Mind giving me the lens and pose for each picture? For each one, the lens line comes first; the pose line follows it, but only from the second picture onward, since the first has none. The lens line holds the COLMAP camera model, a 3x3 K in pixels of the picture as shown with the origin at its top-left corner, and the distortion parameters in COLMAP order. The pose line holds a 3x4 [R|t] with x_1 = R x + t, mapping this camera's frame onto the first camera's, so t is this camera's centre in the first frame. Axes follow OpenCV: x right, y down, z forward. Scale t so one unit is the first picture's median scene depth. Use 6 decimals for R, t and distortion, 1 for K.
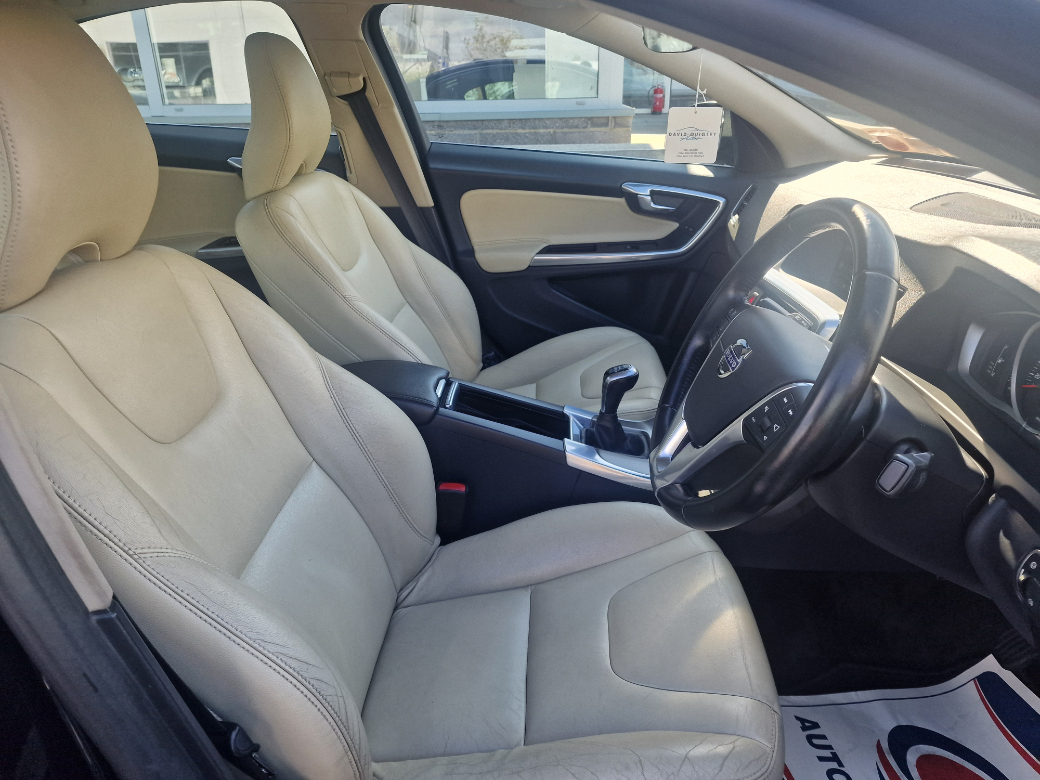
lens RADIAL K [[704.8, 0, 523.8], [0, 704.8, 385.3], [0, 0, 1]] dist [0.063012, -0.070699]
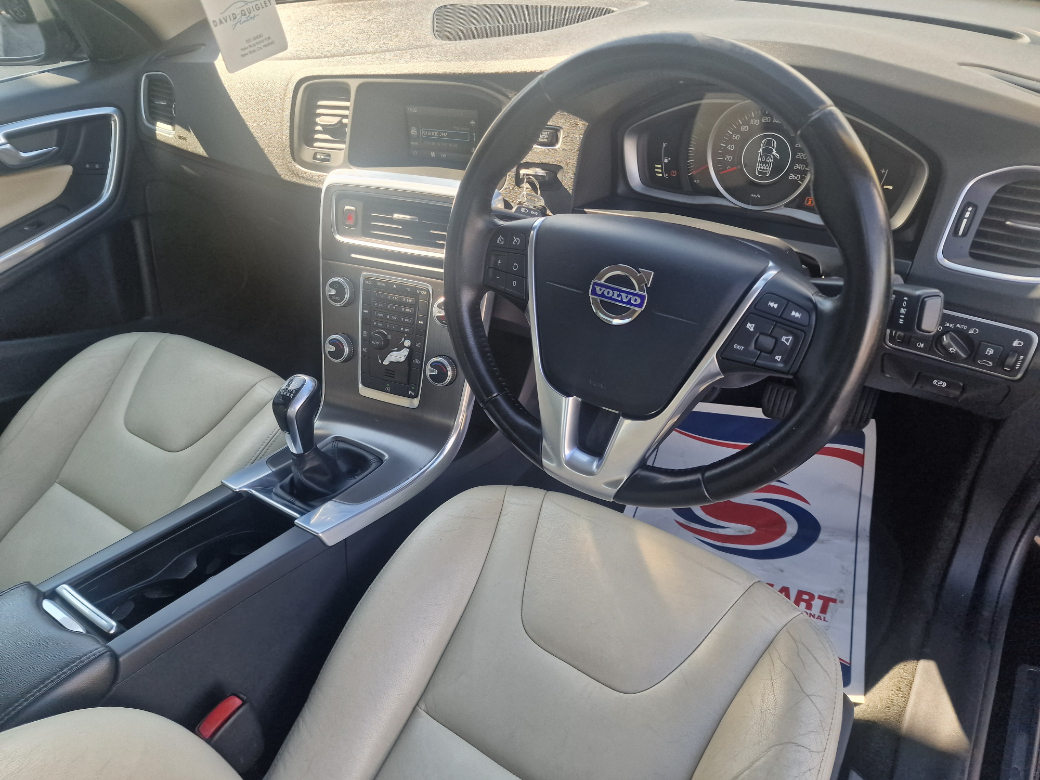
lens RADIAL K [[704.8, 0, 523.8], [0, 704.8, 385.3], [0, 0, 1]] dist [0.063012, -0.070699]
pose [[0.513900, -0.587310, 0.625279, -0.163253], [0.459431, 0.803973, 0.377559, -0.168972], [-0.724452, 0.093245, 0.682990, 0.340219]]
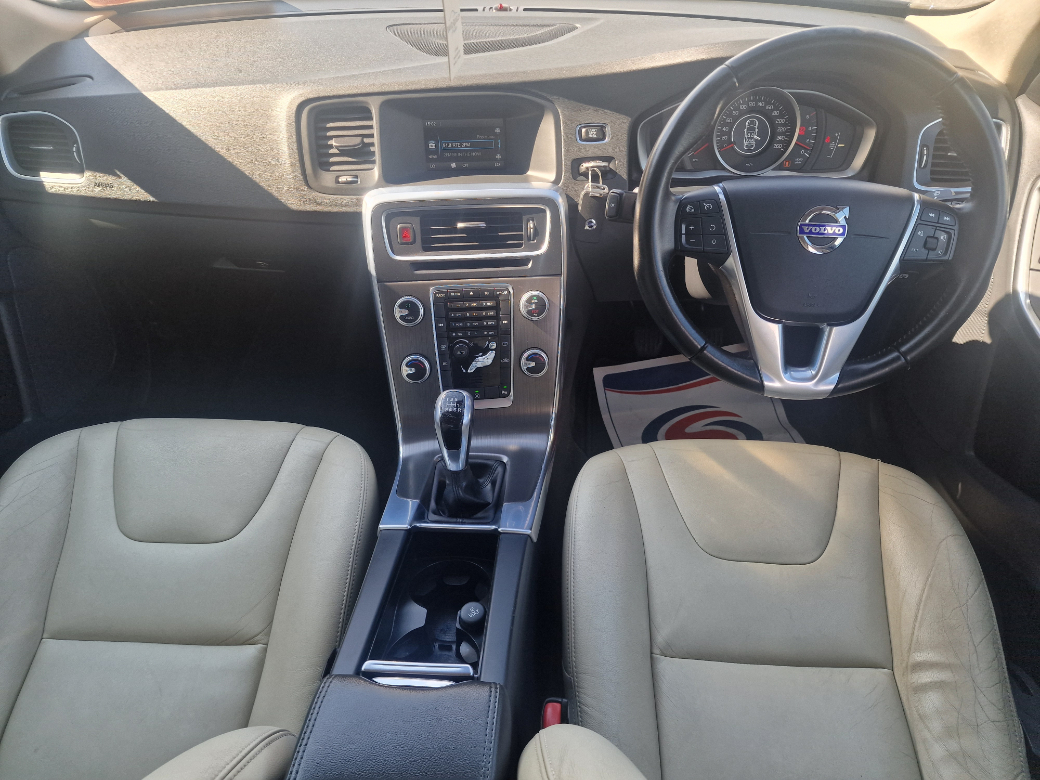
lens RADIAL K [[704.8, 0, 523.8], [0, 704.8, 385.3], [0, 0, 1]] dist [0.063012, -0.070699]
pose [[0.012538, -0.627345, 0.778640, -0.350021], [0.432968, 0.705322, 0.561301, -0.358082], [-0.901322, 0.330089, 0.280464, 0.695351]]
